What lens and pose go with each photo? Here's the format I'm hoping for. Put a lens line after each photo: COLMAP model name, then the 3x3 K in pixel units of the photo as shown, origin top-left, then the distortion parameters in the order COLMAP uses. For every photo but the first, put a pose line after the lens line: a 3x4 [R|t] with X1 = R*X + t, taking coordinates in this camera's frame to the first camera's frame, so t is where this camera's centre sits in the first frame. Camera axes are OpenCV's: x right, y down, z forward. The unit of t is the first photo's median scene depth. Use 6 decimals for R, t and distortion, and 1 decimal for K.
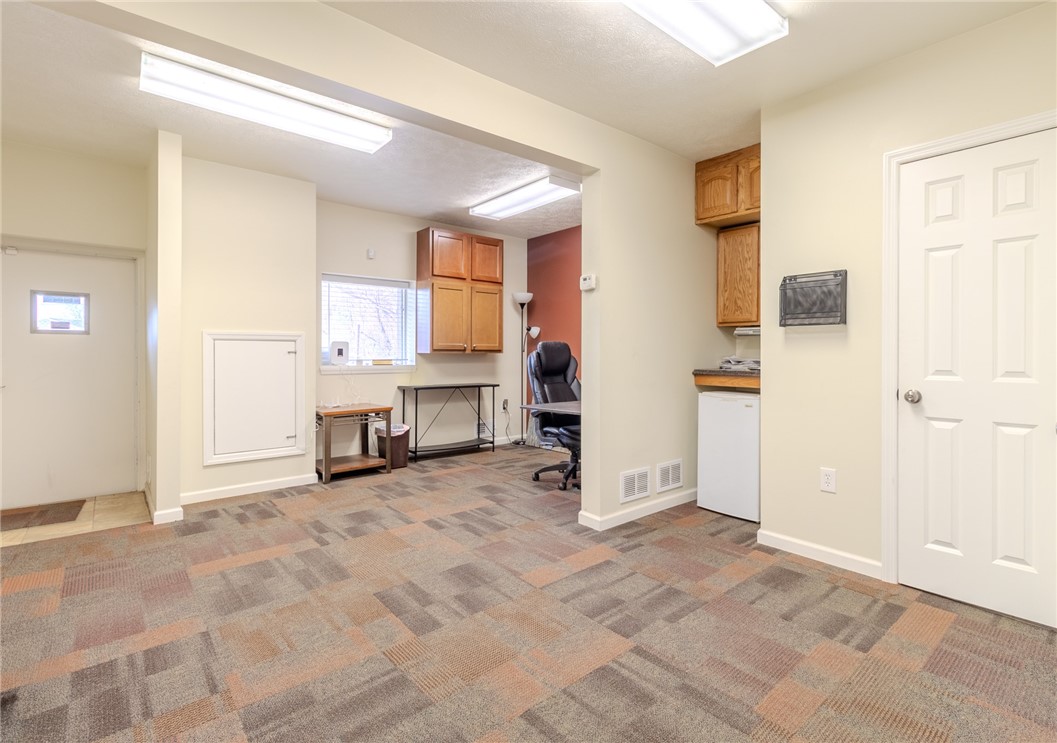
lens RADIAL K [[510.0, 0, 563.8], [0, 510.0, 355.3], [0, 0, 1]] dist [0.001454, -0.000055]
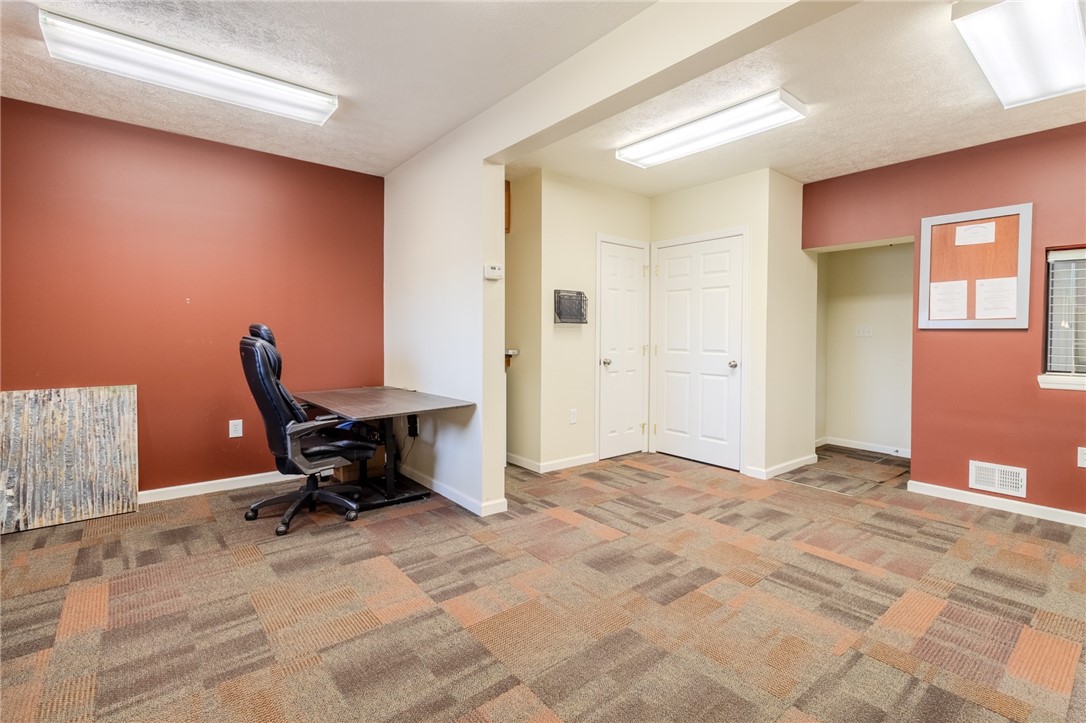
lens RADIAL K [[498.5, 0, 550.2], [0, 498.5, 346.7], [0, 0, 1]] dist [0.001471, 0.000305]
pose [[0.035196, -0.024143, 0.999089, -1.105981], [-0.000797, 0.999707, 0.024186, -0.022925], [-0.999380, -0.001647, 0.035166, 1.017457]]
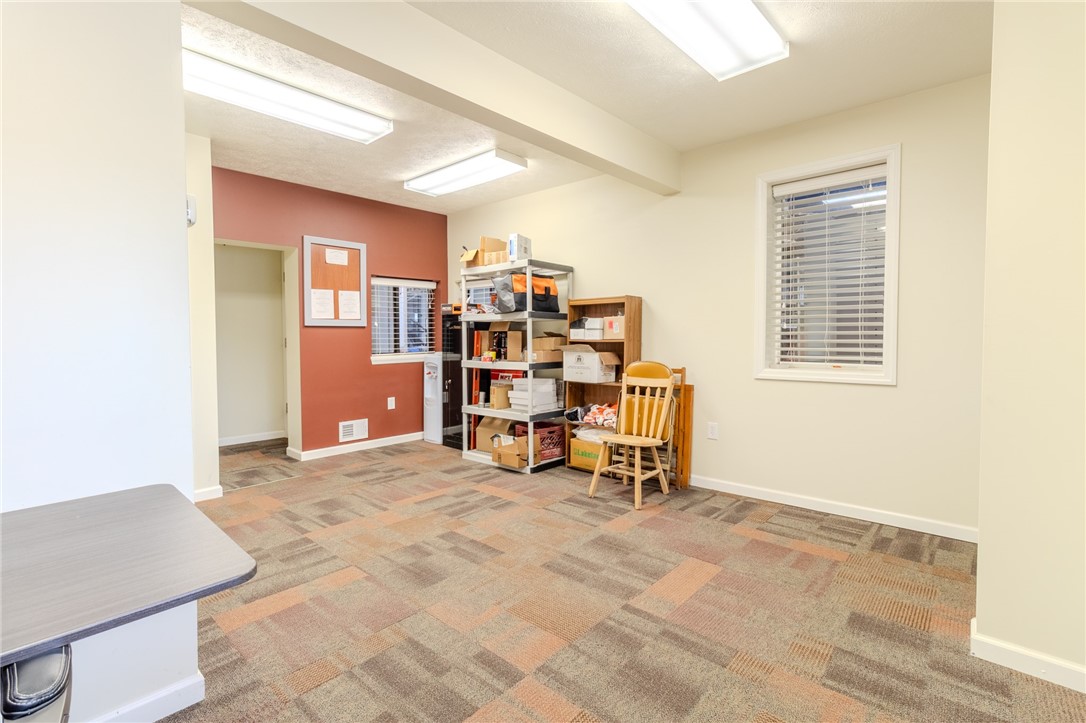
lens RADIAL K [[498.5, 0, 550.2], [0, 498.5, 346.7], [0, 0, 1]] dist [0.001471, 0.000305]
pose [[-0.993162, 0.003098, -0.116707, -0.298920], [-0.001213, 0.999320, 0.036849, -0.032470], [0.116742, 0.036739, -0.992483, 1.824973]]
